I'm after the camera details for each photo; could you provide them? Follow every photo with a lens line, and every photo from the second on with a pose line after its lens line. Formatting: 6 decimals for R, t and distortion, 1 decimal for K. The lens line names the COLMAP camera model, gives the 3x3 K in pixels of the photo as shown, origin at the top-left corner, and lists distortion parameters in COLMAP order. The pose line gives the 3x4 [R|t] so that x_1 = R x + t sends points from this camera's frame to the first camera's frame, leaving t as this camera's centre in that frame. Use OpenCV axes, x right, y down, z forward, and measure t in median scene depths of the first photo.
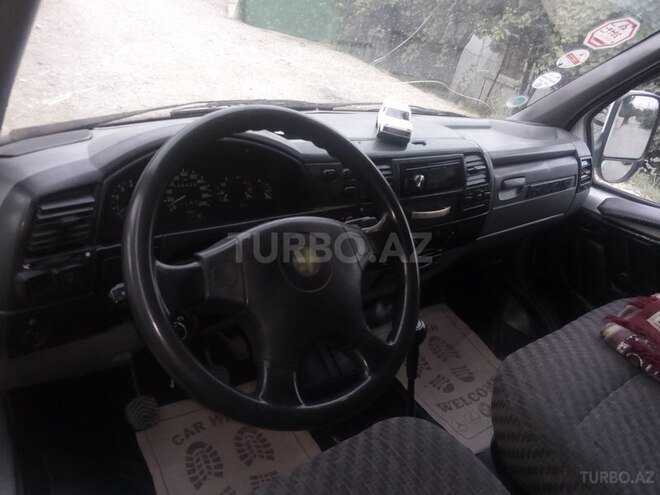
lens RADIAL K [[522.1, 0, 328.8], [0, 522.1, 242.5], [0, 0, 1]] dist [0.119201, -0.186872]
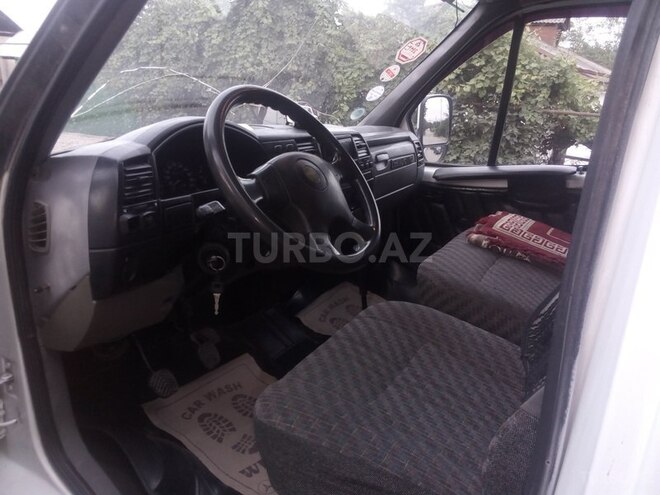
lens RADIAL K [[522.1, 0, 328.8], [0, 522.1, 242.5], [0, 0, 1]] dist [0.119201, -0.186872]
pose [[0.918918, -0.225208, 0.323837, -0.256423], [0.269138, 0.958168, -0.097361, 0.185599], [-0.288364, 0.176624, 0.941090, -0.193516]]
